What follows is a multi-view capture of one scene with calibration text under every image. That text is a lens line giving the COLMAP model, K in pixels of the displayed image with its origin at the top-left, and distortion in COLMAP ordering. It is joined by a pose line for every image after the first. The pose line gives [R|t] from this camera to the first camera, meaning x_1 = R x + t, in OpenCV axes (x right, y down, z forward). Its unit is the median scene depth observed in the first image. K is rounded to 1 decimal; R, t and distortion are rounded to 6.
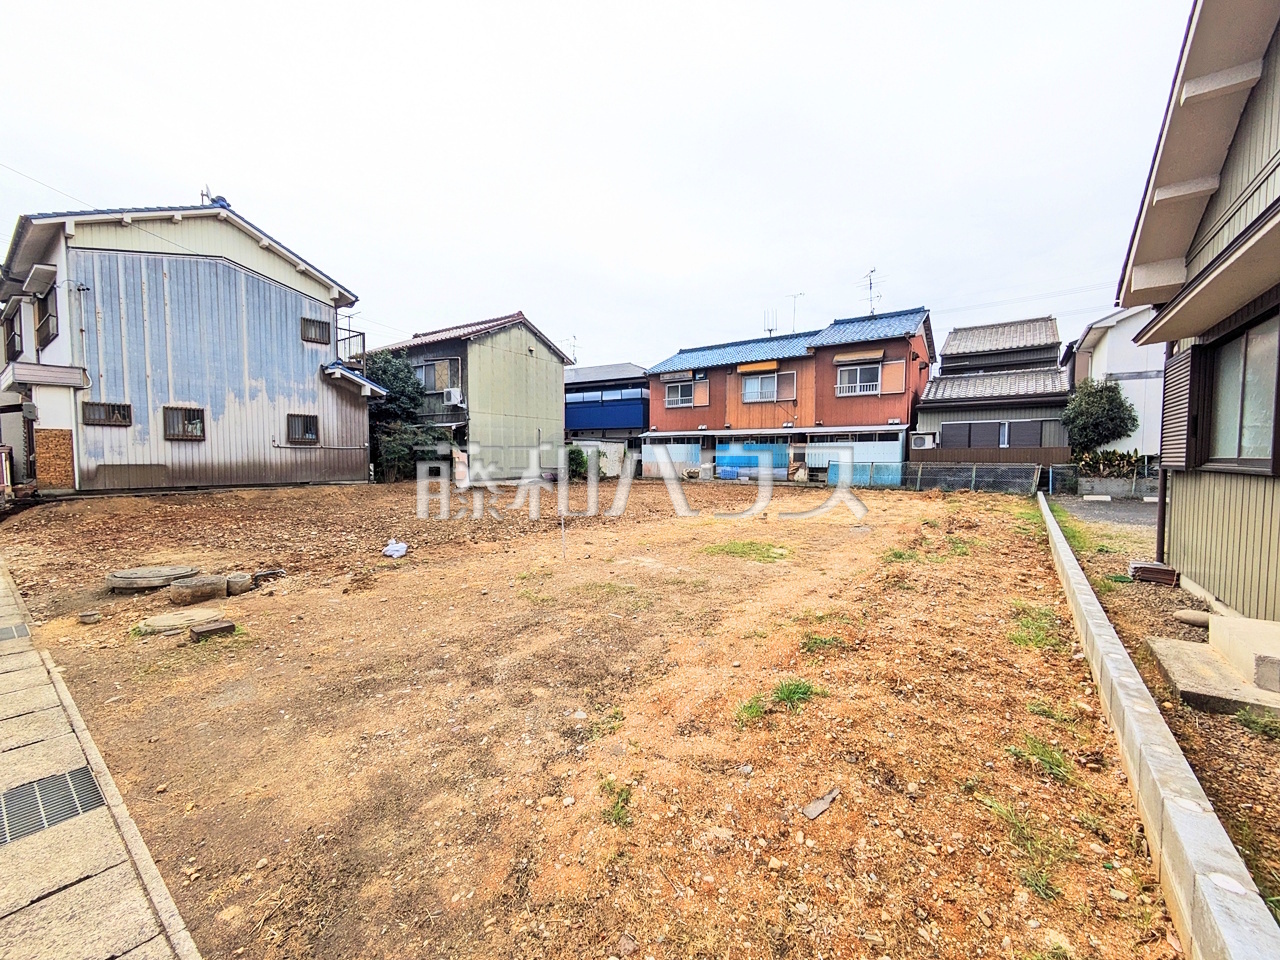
lens RADIAL K [[503.5, 0, 637.0], [0, 503.5, 479.2], [0, 0, 1]] dist [0.001964, -0.000193]
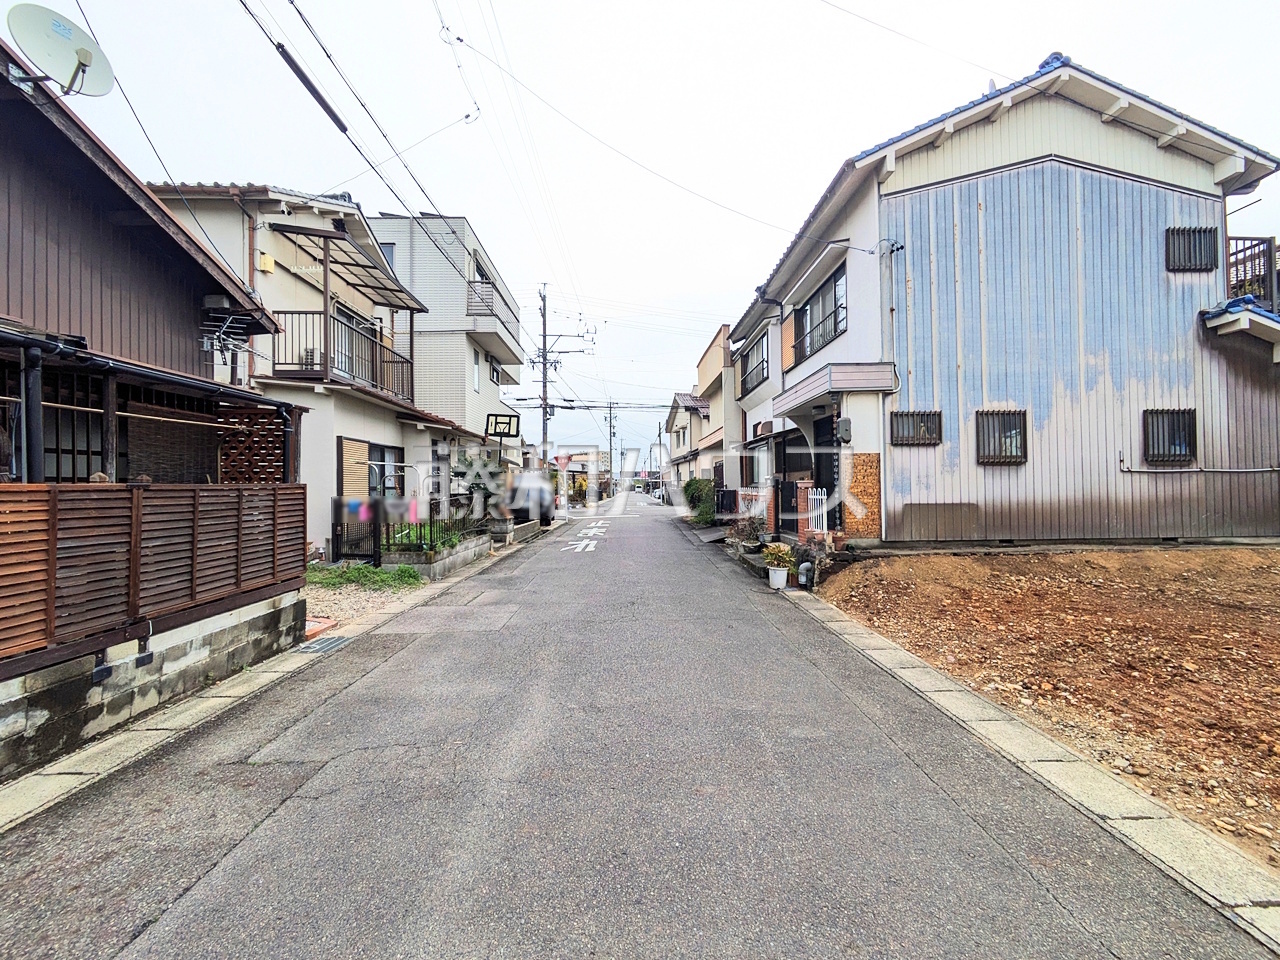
lens RADIAL K [[503.5, 0, 639.6], [0, 503.5, 477.6], [0, 0, 1]] dist [0.001964, -0.000193]
pose [[0.601560, -0.024330, -0.798457, -0.575339], [-0.026111, 0.998403, -0.050094, -0.016103], [0.798401, 0.050983, 0.599964, 0.242436]]
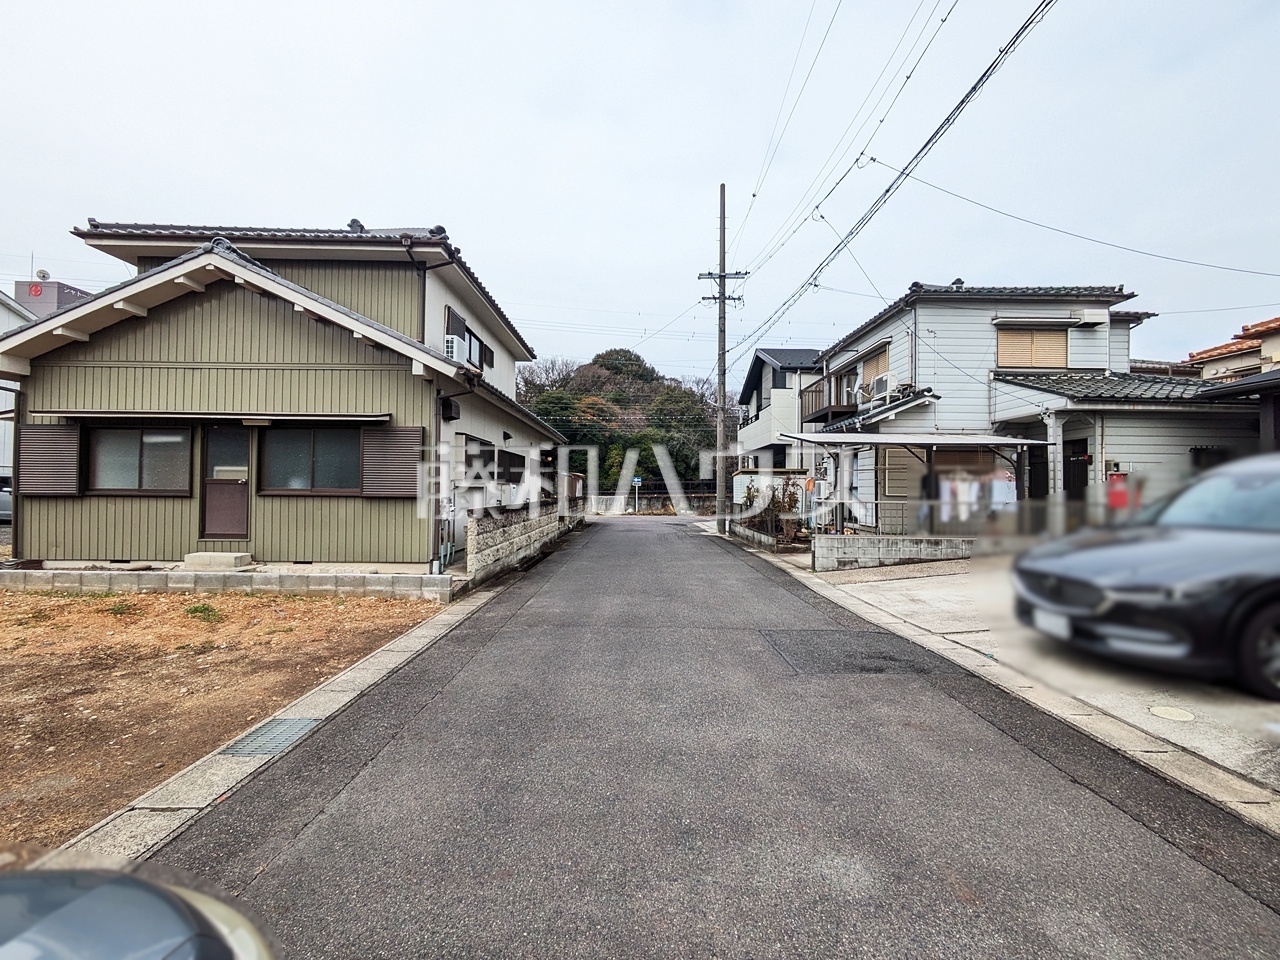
lens RADIAL K [[503.5, 0, 639.5], [0, 503.5, 479.9], [0, 0, 1]] dist [0.001964, -0.000193]
pose [[-0.598273, 0.005606, 0.801273, -0.432837], [0.026682, 0.999560, 0.012929, -0.012479], [-0.800848, 0.029115, -0.598159, 0.145465]]
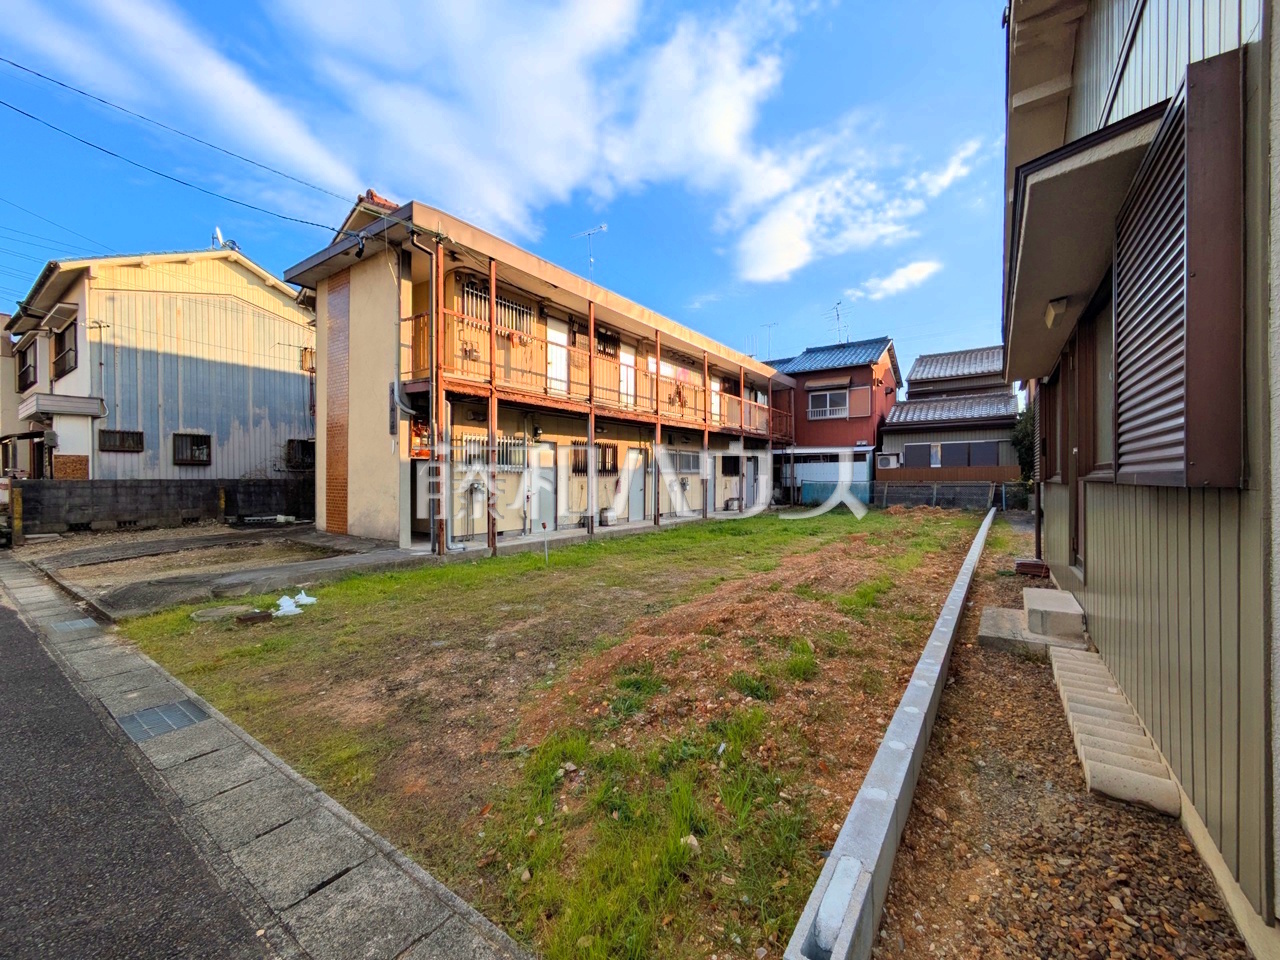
lens RADIAL K [[503.5, 0, 636.4], [0, 503.5, 480.1], [0, 0, 1]] dist [0.001964, -0.000193]
pose [[0.999776, -0.007129, 0.019934, 0.017481], [0.007962, 0.999085, -0.042028, 0.006372], [-0.019616, 0.042177, 0.998918, -0.069190]]
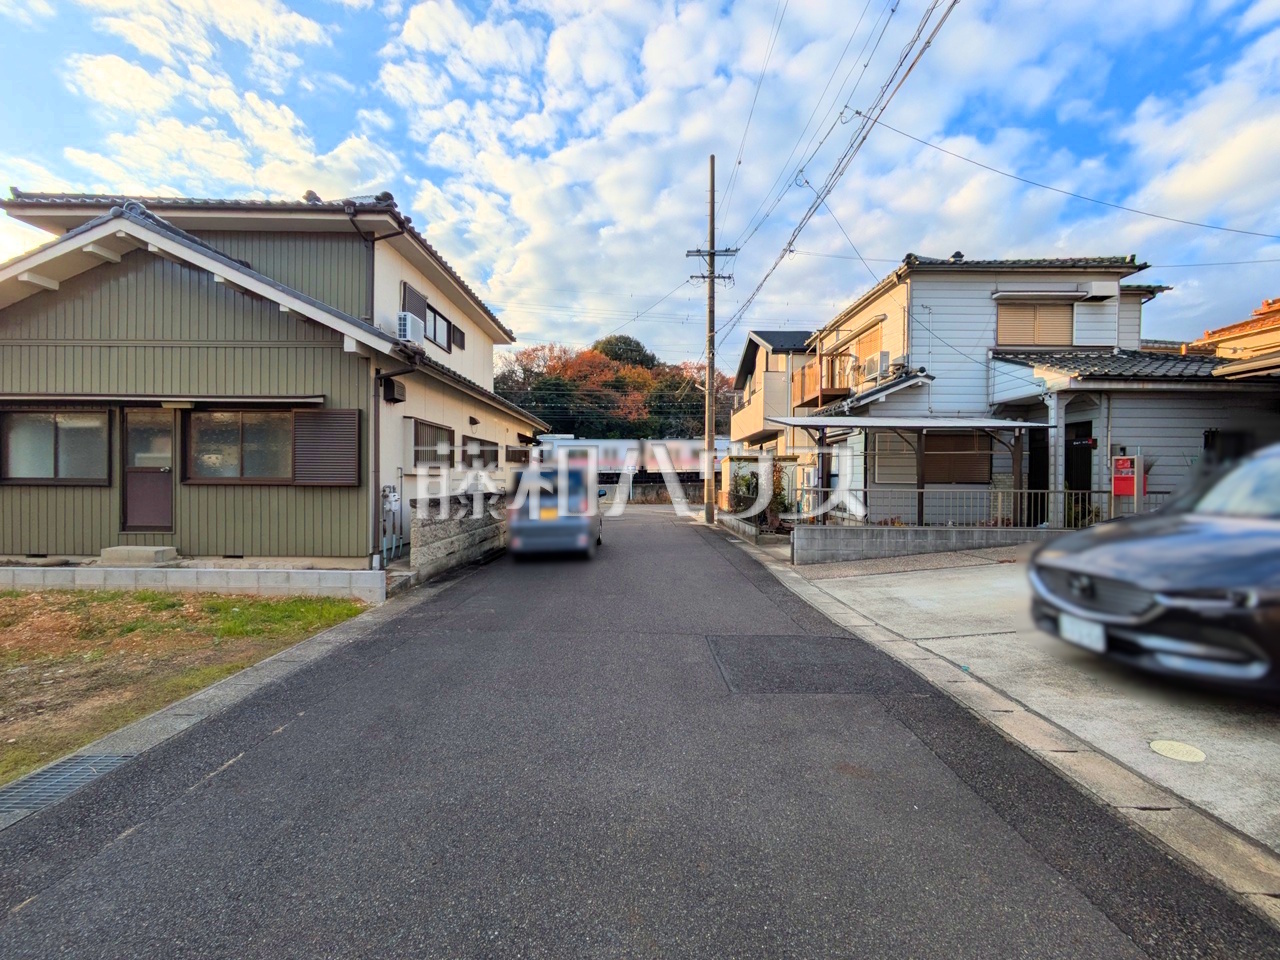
lens RADIAL K [[503.5, 0, 639.5], [0, 503.5, 480.0], [0, 0, 1]] dist [0.001964, -0.000193]
pose [[-0.590042, -0.011631, 0.807289, -0.425139], [0.029824, 0.998900, 0.036189, -0.008974], [-0.806822, 0.045430, -0.589046, 0.081380]]
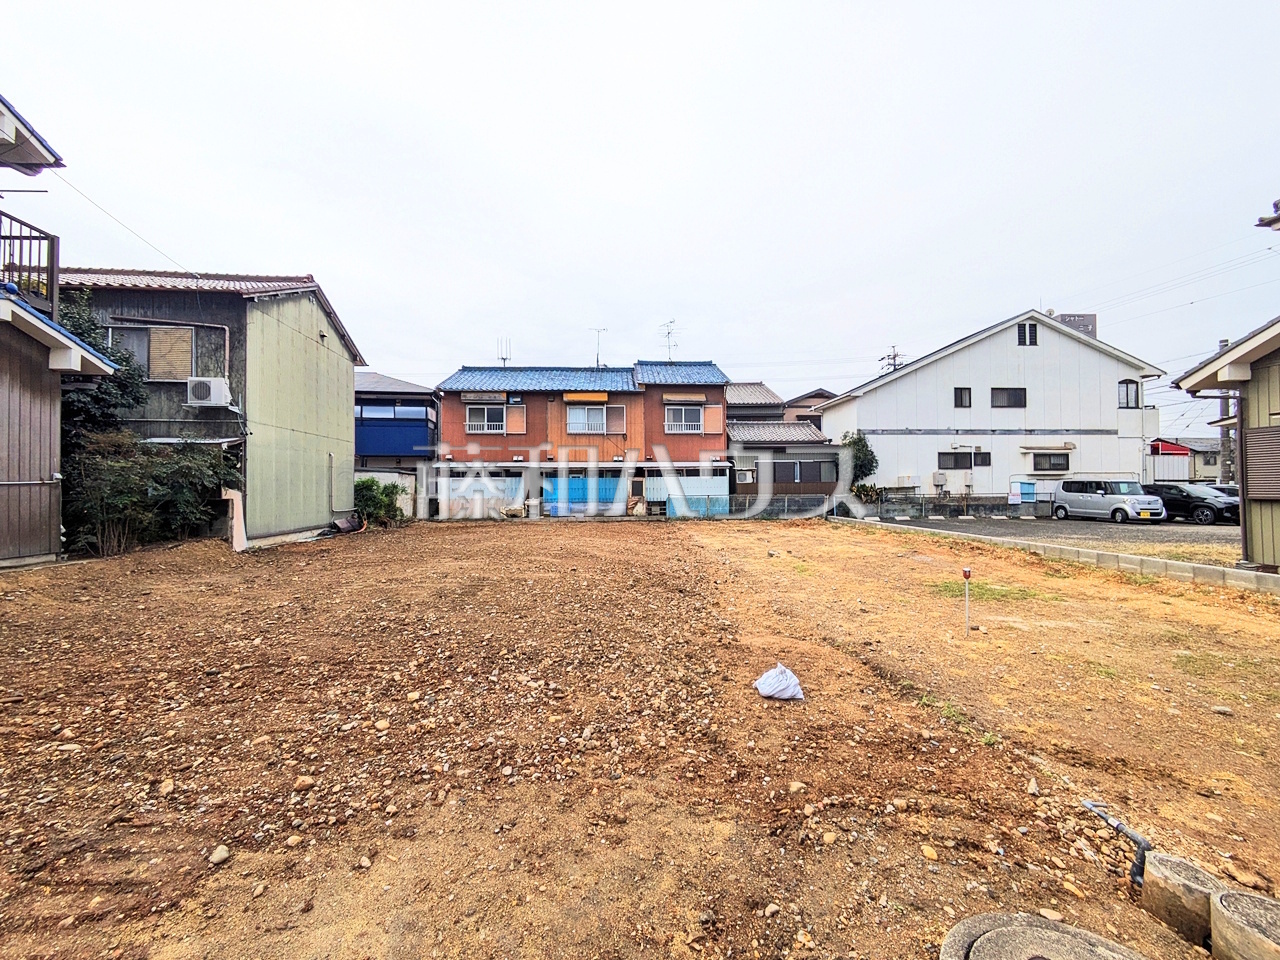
lens RADIAL K [[503.5, 0, 638.3], [0, 503.5, 475.9], [0, 0, 1]] dist [0.001964, -0.000193]
pose [[0.772334, 0.007610, 0.635171, -0.461302], [0.037676, 0.997619, -0.057765, -0.024715], [-0.634098, 0.068545, 0.770209, 0.344113]]
